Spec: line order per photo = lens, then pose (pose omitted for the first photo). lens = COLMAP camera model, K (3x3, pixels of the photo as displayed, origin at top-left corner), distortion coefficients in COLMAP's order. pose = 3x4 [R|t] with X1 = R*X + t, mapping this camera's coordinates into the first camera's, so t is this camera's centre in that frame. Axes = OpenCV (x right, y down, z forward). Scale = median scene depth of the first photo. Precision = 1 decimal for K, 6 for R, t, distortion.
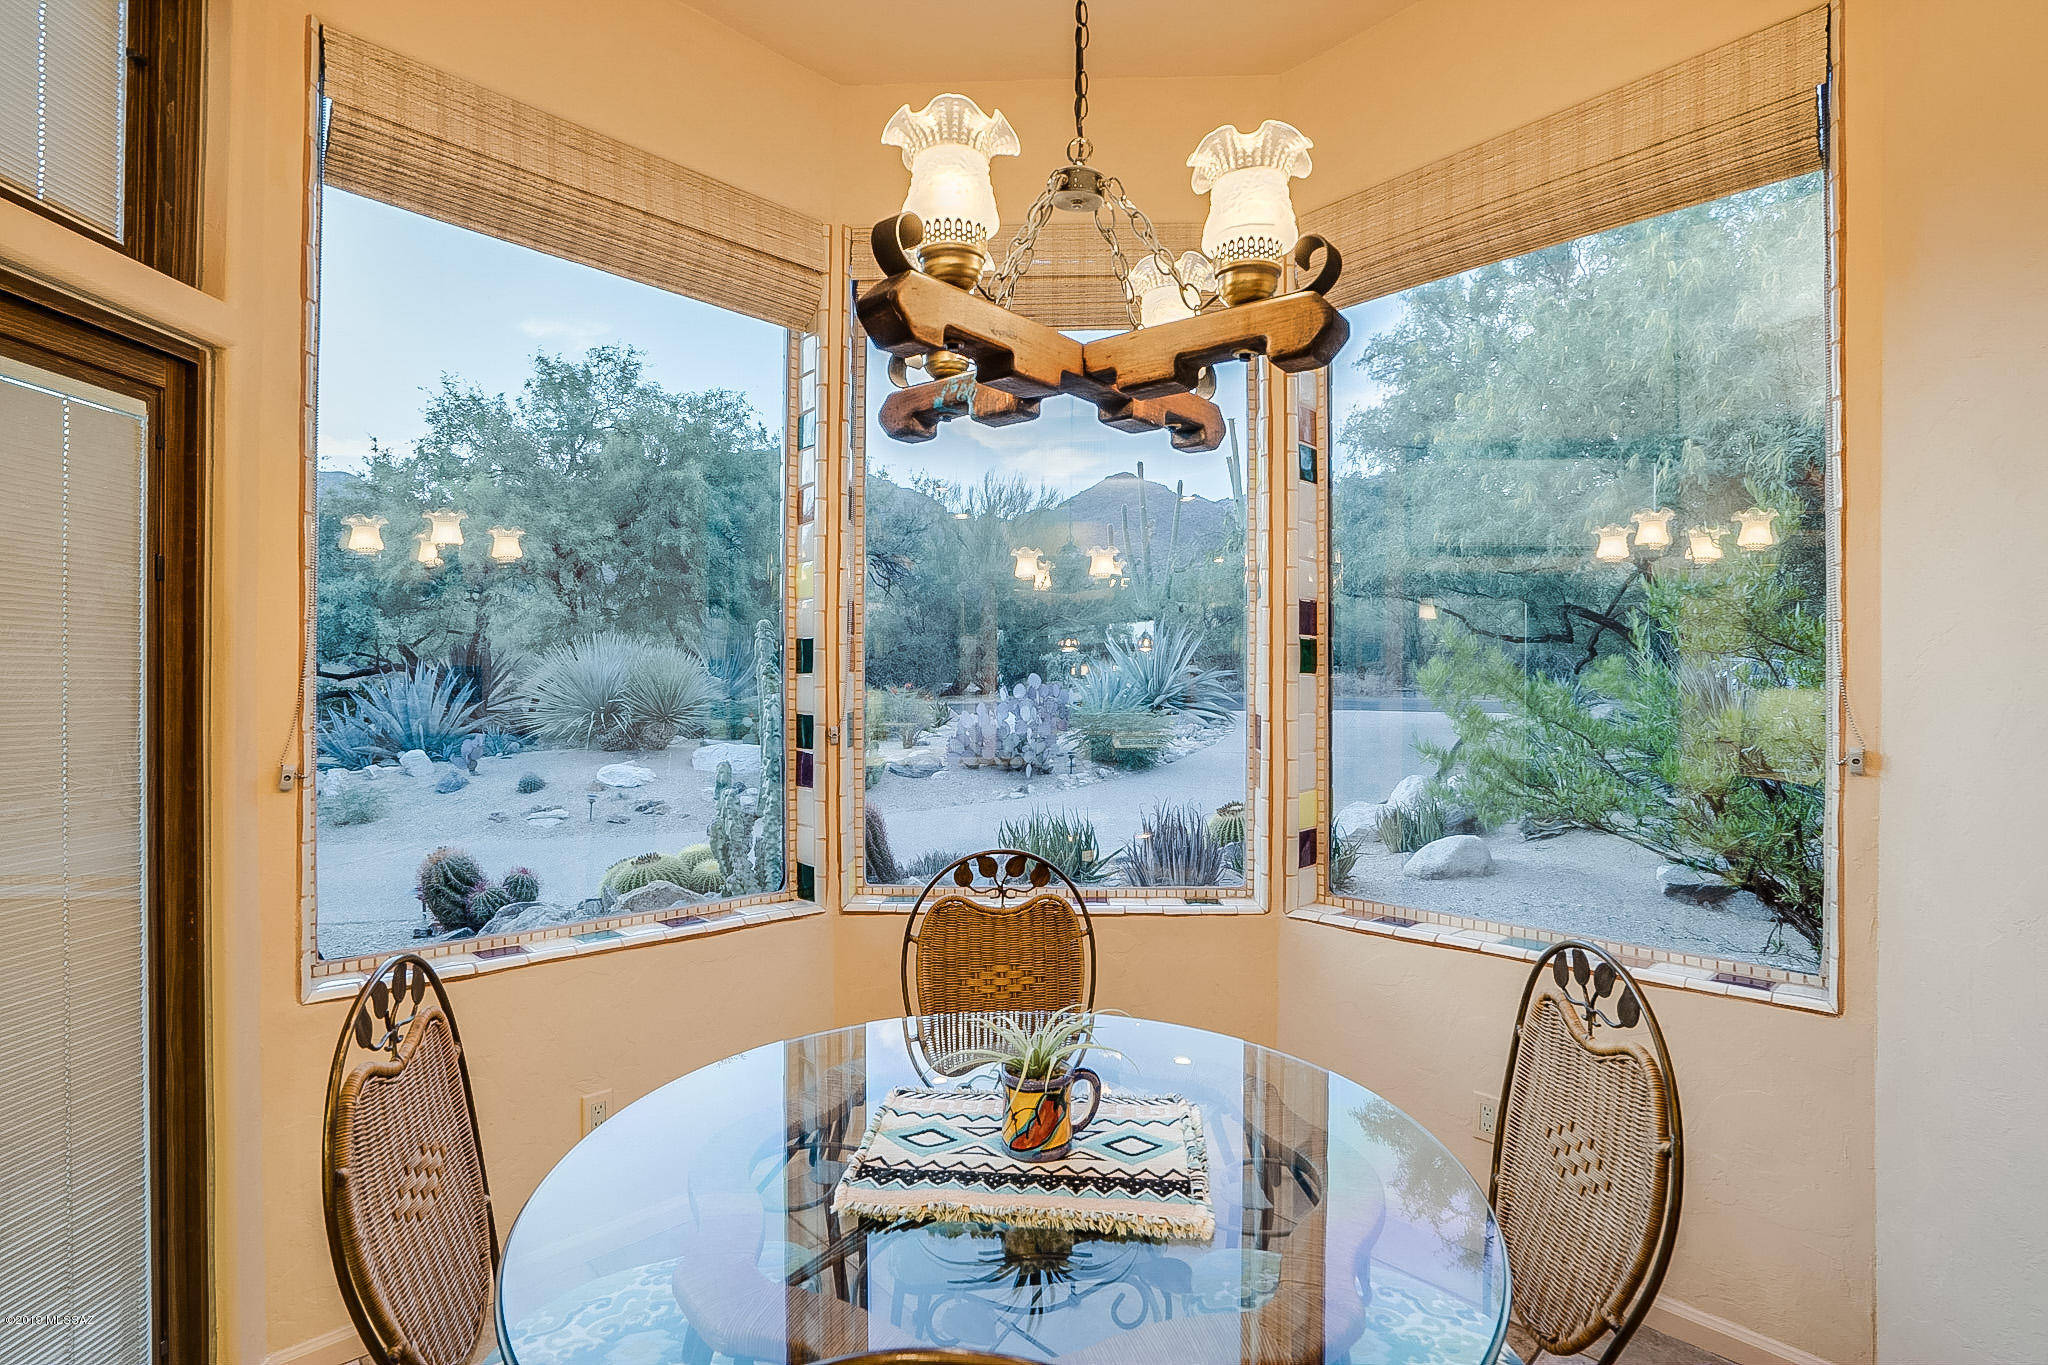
lens RADIAL K [[943.5, 0, 1034.3], [0, 943.5, 696.0], [0, 0, 1]] dist [-0.059003, 0.011410]
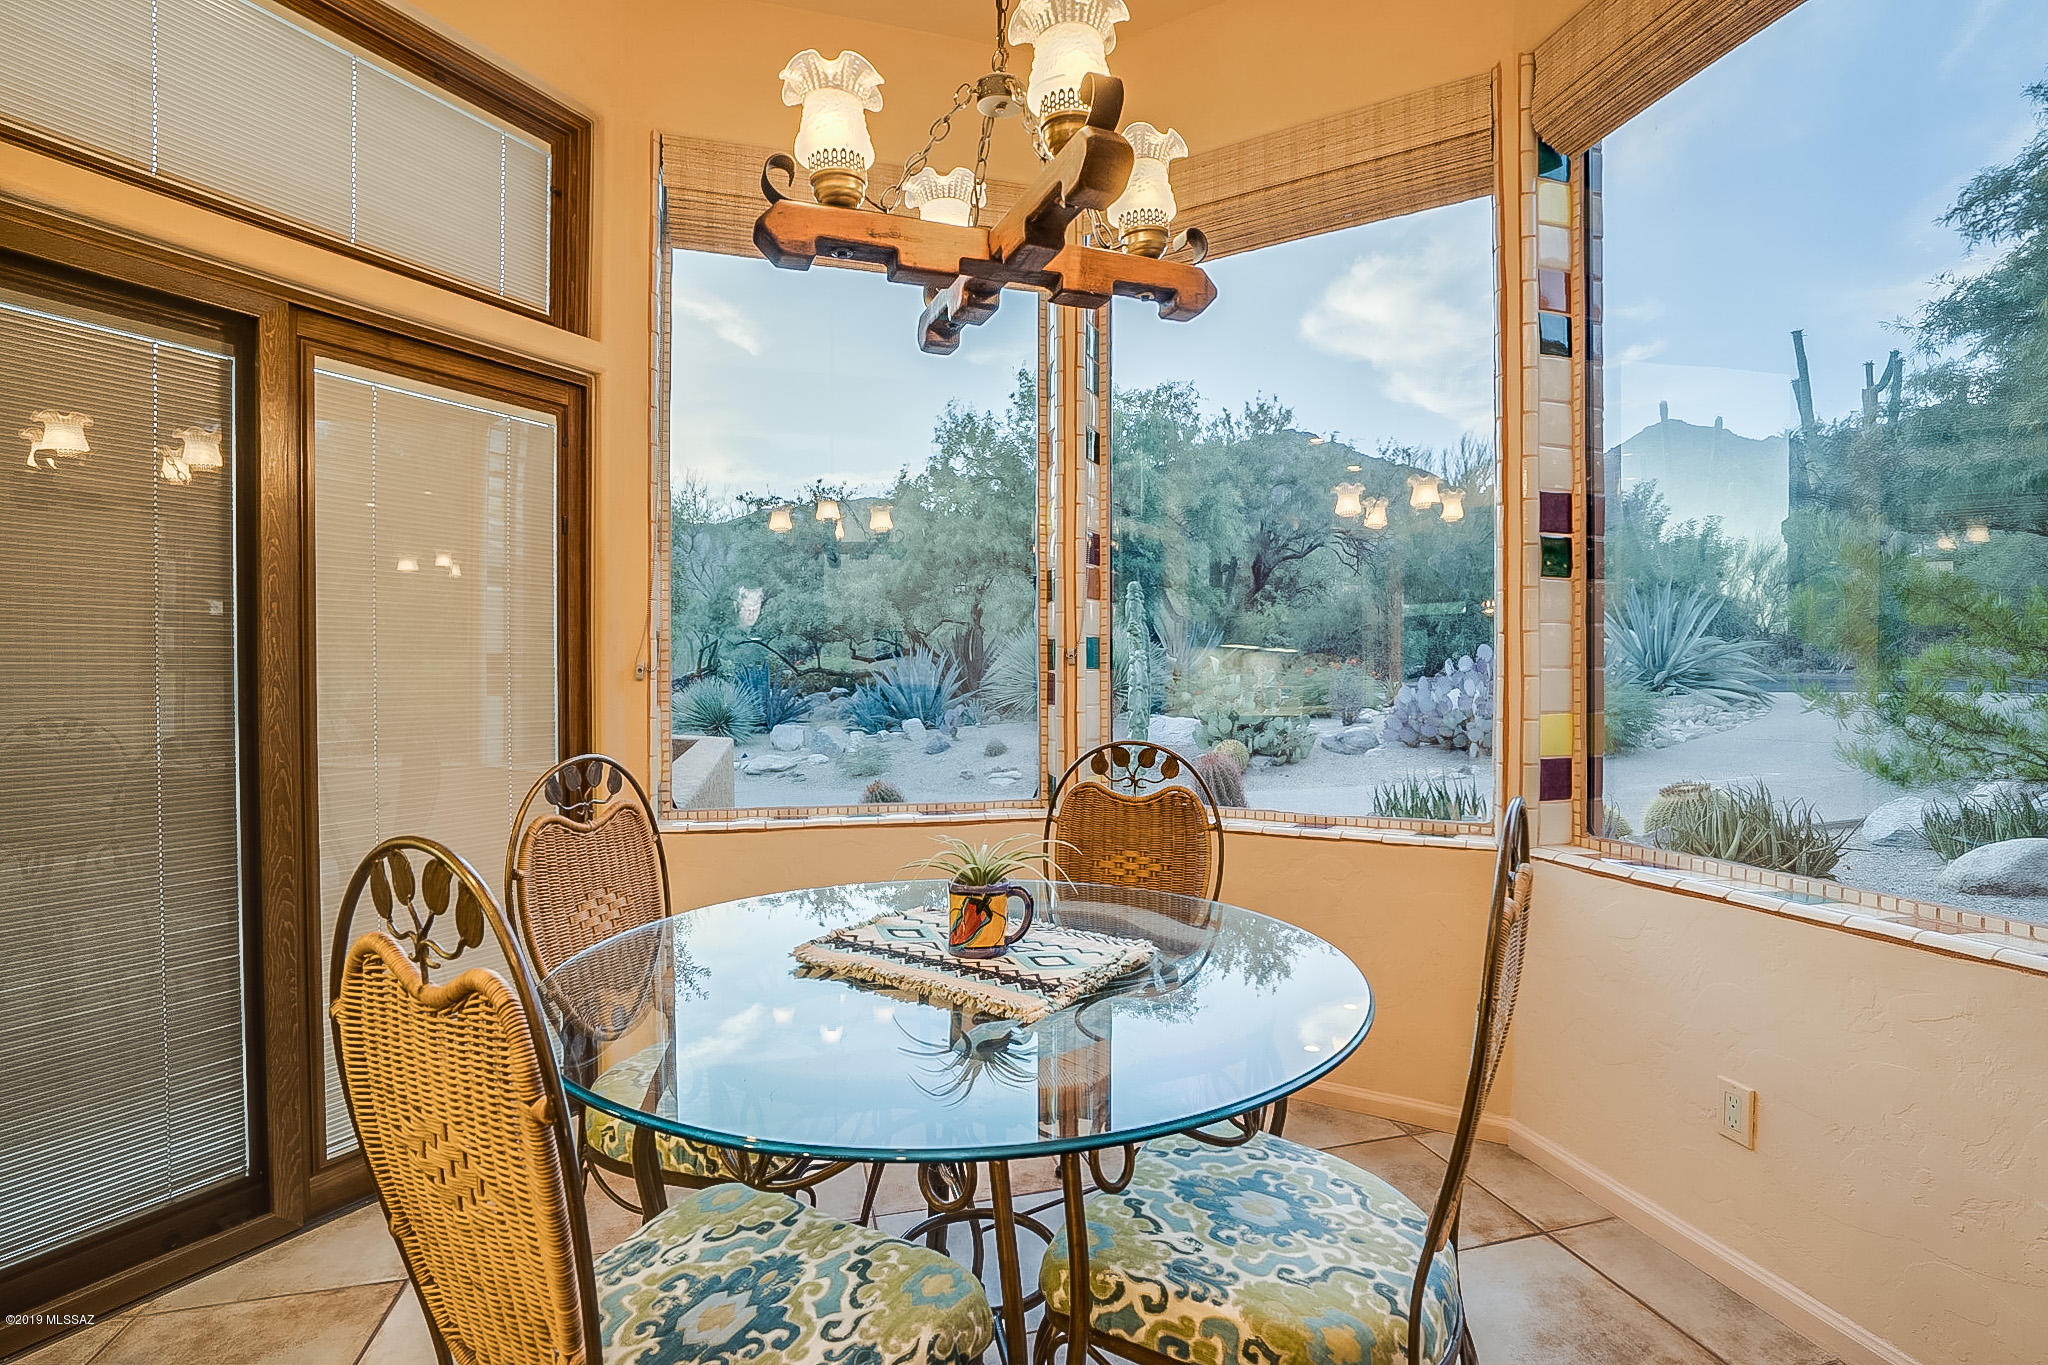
lens RADIAL K [[943.5, 0, 1008.9], [0, 943.5, 681.4], [0, 0, 1]] dist [-0.059003, 0.011410]
pose [[0.869775, 0.001995, -0.493445, 0.359390], [-0.001389, 0.999998, 0.001594, 0.093764], [0.493447, -0.000701, 0.869776, 0.016379]]
